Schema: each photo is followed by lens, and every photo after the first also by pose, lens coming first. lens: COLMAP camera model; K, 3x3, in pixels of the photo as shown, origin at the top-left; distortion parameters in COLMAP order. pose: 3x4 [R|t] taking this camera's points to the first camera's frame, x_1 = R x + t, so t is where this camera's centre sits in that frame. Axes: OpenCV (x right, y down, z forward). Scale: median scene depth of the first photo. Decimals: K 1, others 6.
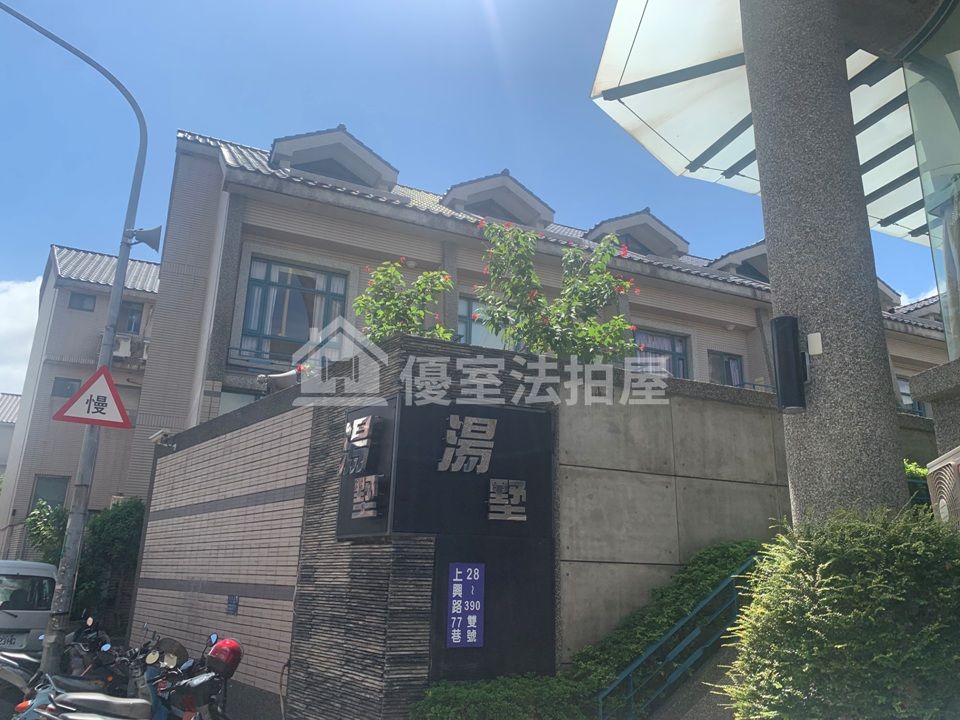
lens RADIAL K [[738.0, 0, 488.0], [0, 738.0, 351.9], [0, 0, 1]] dist [0.029682, -0.037193]
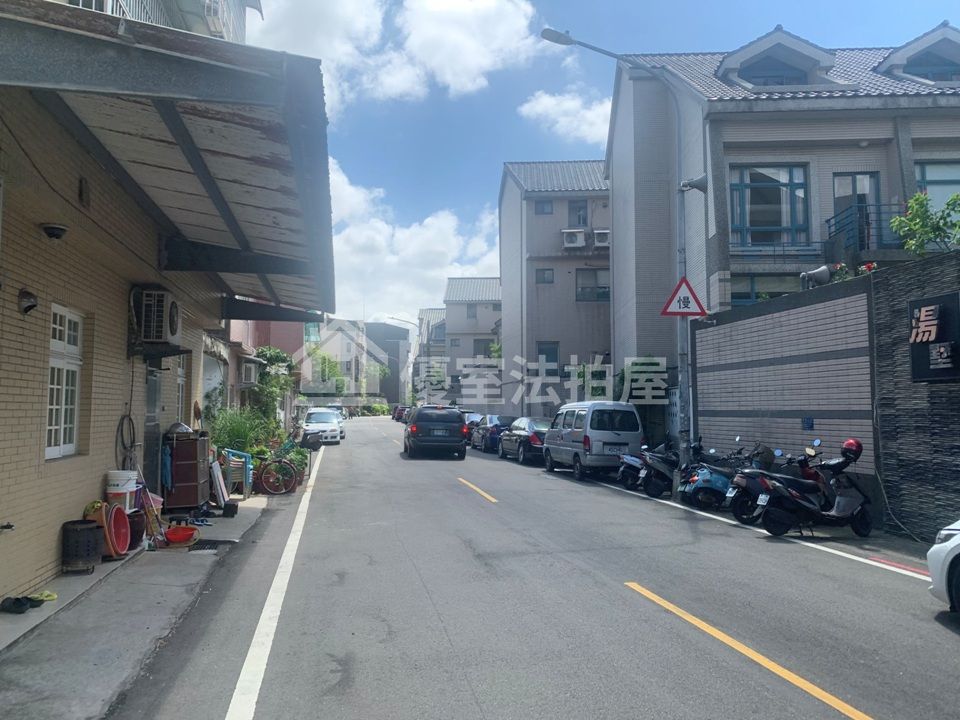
lens RADIAL K [[738.0, 0, 471.6], [0, 738.0, 352.6], [0, 0, 1]] dist [0.029682, -0.037193]
pose [[0.881453, -0.059407, -0.468520, -0.279610], [0.156674, 0.972659, 0.171430, -0.225532], [0.445526, -0.224512, 0.866661, -0.779644]]
